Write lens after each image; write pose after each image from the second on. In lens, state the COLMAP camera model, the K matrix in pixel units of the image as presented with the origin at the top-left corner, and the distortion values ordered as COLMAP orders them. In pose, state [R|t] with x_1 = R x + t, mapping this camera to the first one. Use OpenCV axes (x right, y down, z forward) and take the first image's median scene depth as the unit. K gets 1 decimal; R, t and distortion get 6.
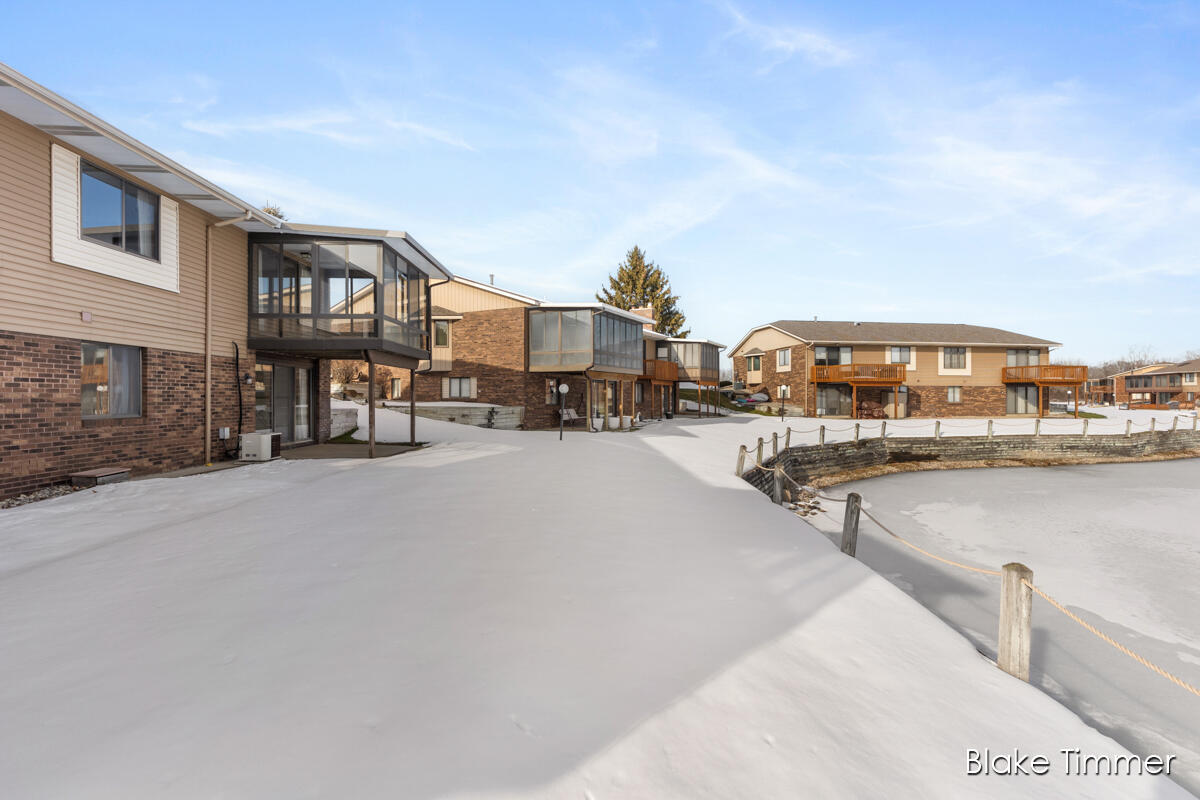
lens RADIAL K [[542.6, 0, 607.5], [0, 542.6, 392.3], [0, 0, 1]] dist [0.001587, -0.000644]
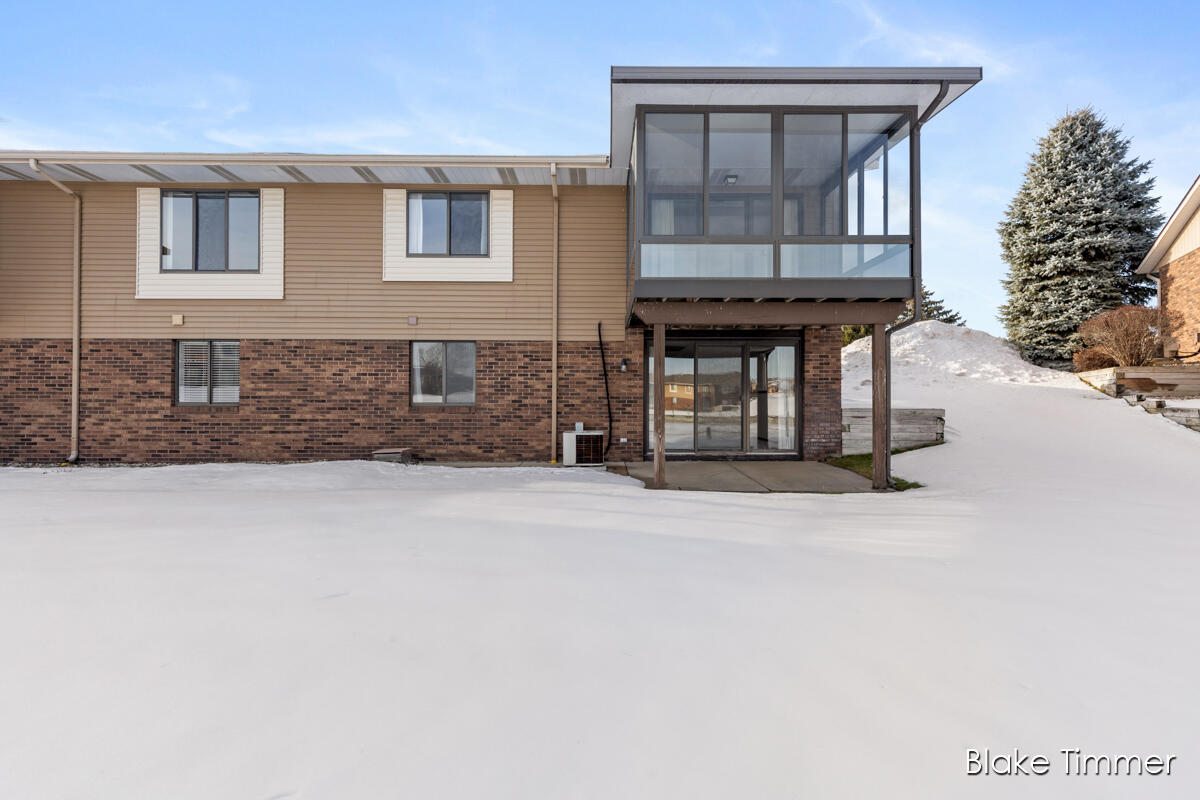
lens RADIAL K [[542.6, 0, 607.5], [0, 542.6, 392.3], [0, 0, 1]] dist [0.001587, -0.000644]
pose [[-0.027345, -0.001152, -0.999625, 0.193041], [0.007248, 0.999973, -0.001351, 0.020751], [0.999600, -0.007282, -0.027336, 1.244946]]
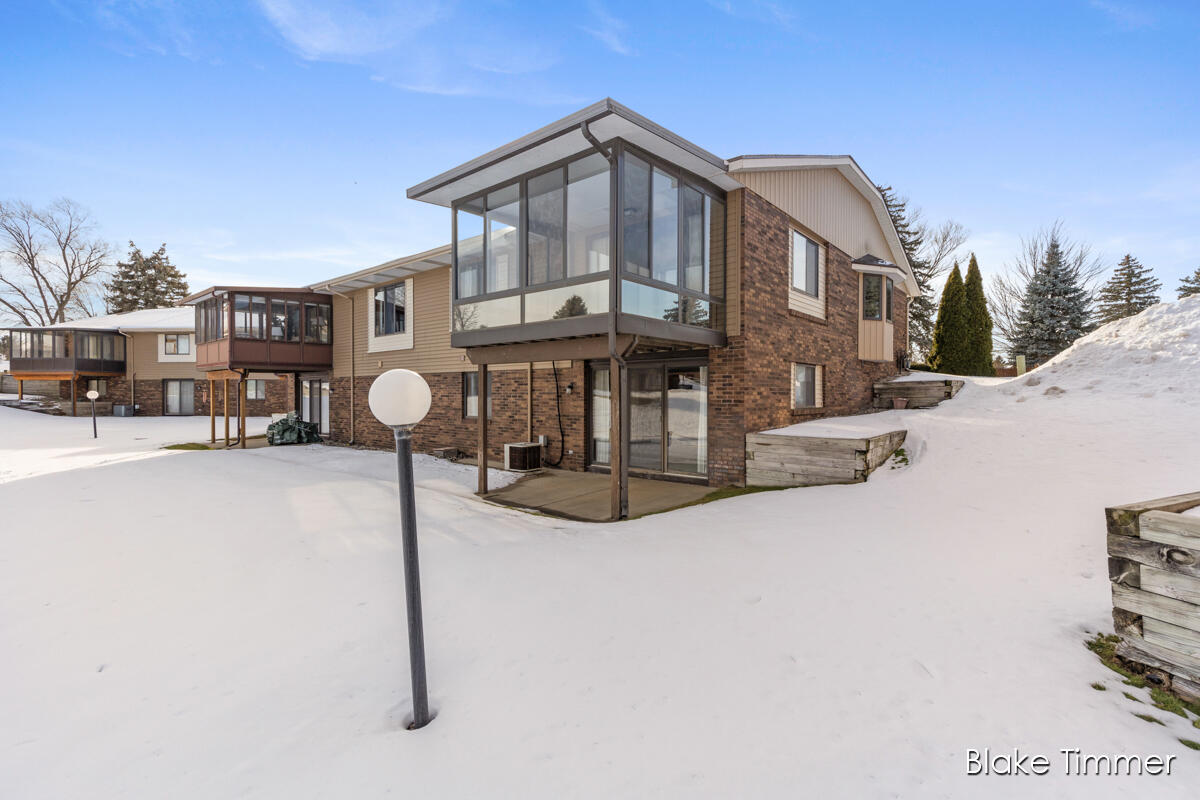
lens RADIAL K [[542.6, 0, 607.5], [0, 542.6, 392.3], [0, 0, 1]] dist [0.001587, -0.000644]
pose [[-0.665555, 0.011459, -0.746261, 0.006693], [0.015771, 0.999875, 0.001287, -0.022566], [0.746182, -0.010912, -0.665653, 2.102563]]
